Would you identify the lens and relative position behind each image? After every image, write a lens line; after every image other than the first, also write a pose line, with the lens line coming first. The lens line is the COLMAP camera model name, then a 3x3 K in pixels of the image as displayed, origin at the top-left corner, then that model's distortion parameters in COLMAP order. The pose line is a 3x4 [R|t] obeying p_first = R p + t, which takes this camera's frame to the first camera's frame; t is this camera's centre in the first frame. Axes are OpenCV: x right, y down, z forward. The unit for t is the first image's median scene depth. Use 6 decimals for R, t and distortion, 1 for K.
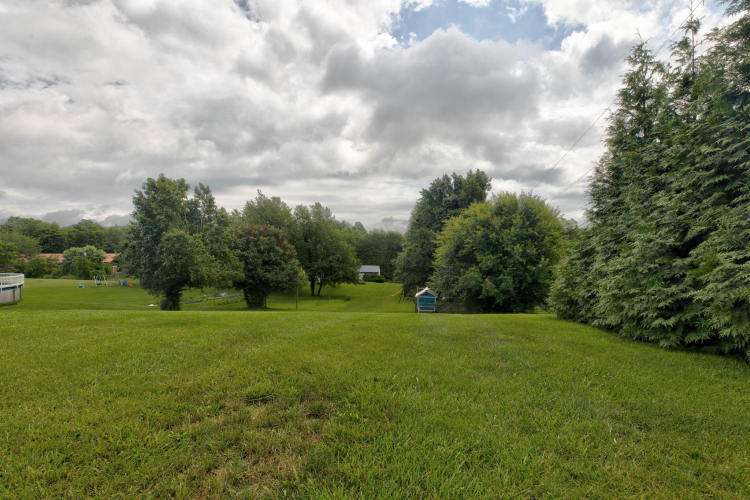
lens RADIAL K [[345.9, 0, 376.0], [0, 345.9, 254.5], [0, 0, 1]] dist [0.000594, 0.000130]
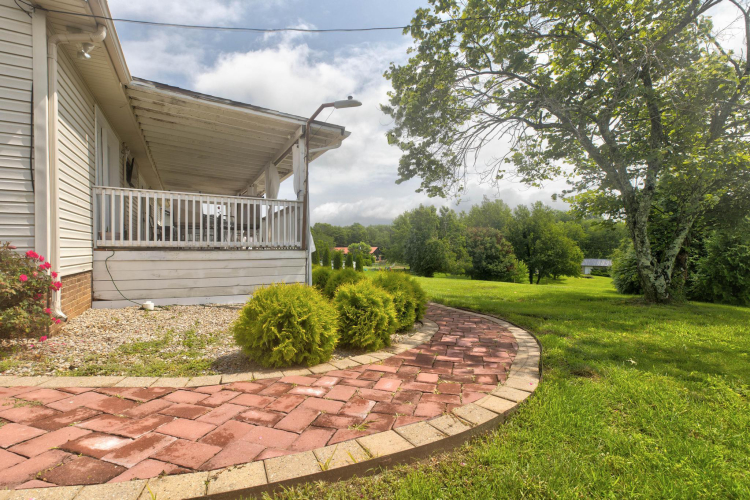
lens RADIAL K [[345.9, 0, 376.1], [0, 345.9, 251.7], [0, 0, 1]] dist [0.000594, 0.000130]
pose [[0.805971, 0.001634, -0.591953, 0.077244], [0.008460, 0.999862, 0.014278, -0.012147], [0.591895, -0.016516, 0.805846, -0.207134]]
